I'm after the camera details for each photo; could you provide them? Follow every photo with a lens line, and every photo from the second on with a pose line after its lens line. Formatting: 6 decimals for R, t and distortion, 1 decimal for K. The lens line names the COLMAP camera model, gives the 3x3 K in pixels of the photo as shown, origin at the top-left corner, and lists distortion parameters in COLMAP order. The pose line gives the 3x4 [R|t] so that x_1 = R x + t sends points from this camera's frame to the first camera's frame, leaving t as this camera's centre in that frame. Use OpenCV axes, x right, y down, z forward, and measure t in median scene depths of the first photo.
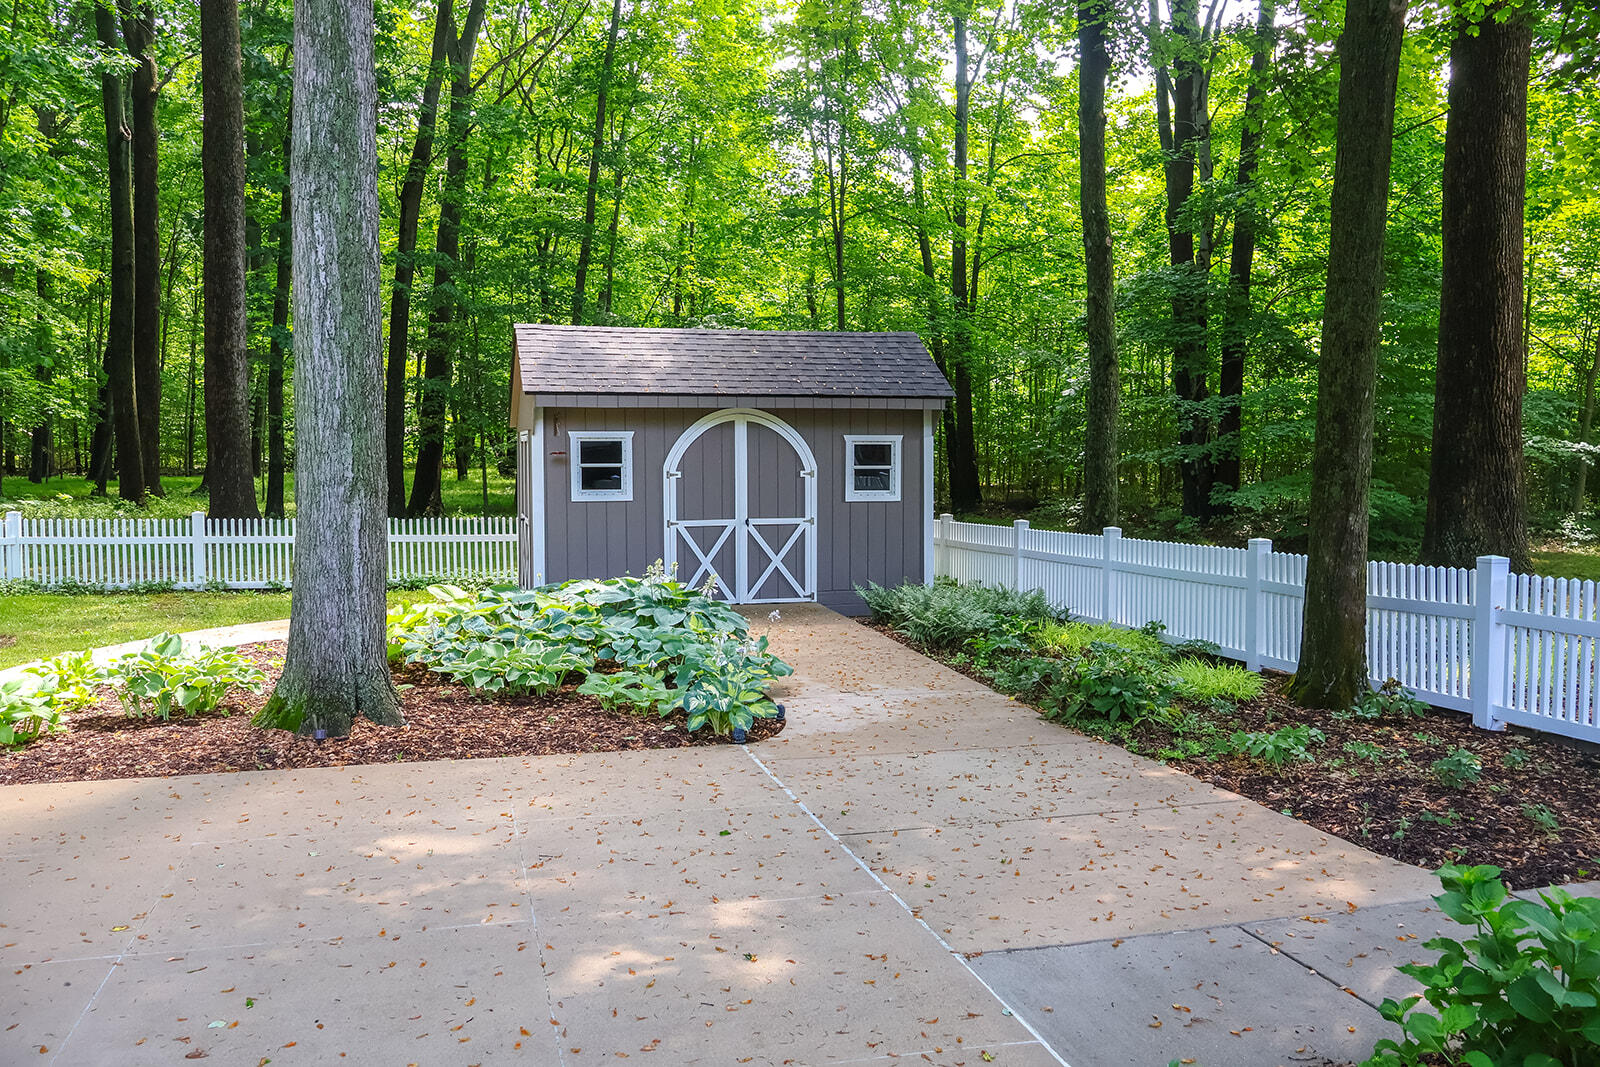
lens RADIAL K [[1334.2, 0, 821.4], [0, 1334.2, 536.6], [0, 0, 1]] dist [-0.008890, -0.001283]
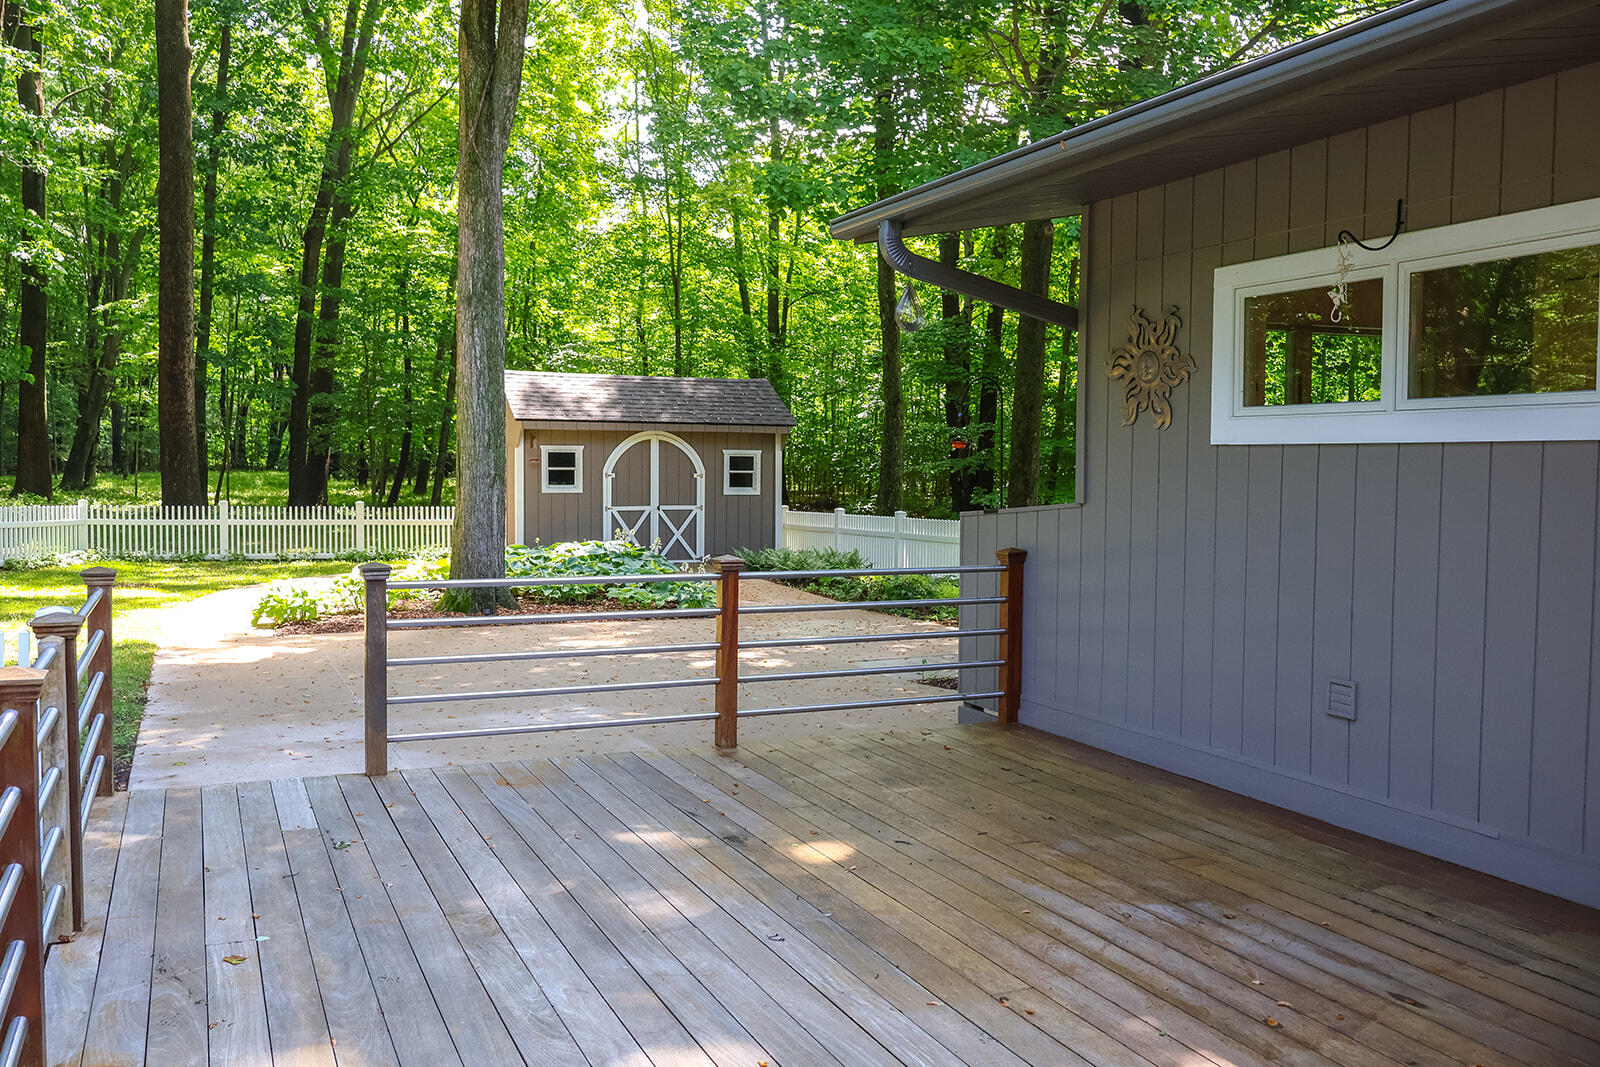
lens RADIAL K [[1334.2, 0, 821.4], [0, 1334.2, 536.6], [0, 0, 1]] dist [-0.008890, -0.001283]
pose [[0.987224, 0.001397, 0.159330, -0.111812], [-0.000484, 0.999983, -0.005767, 0.028854], [-0.159336, 0.005617, 0.987208, -0.482130]]
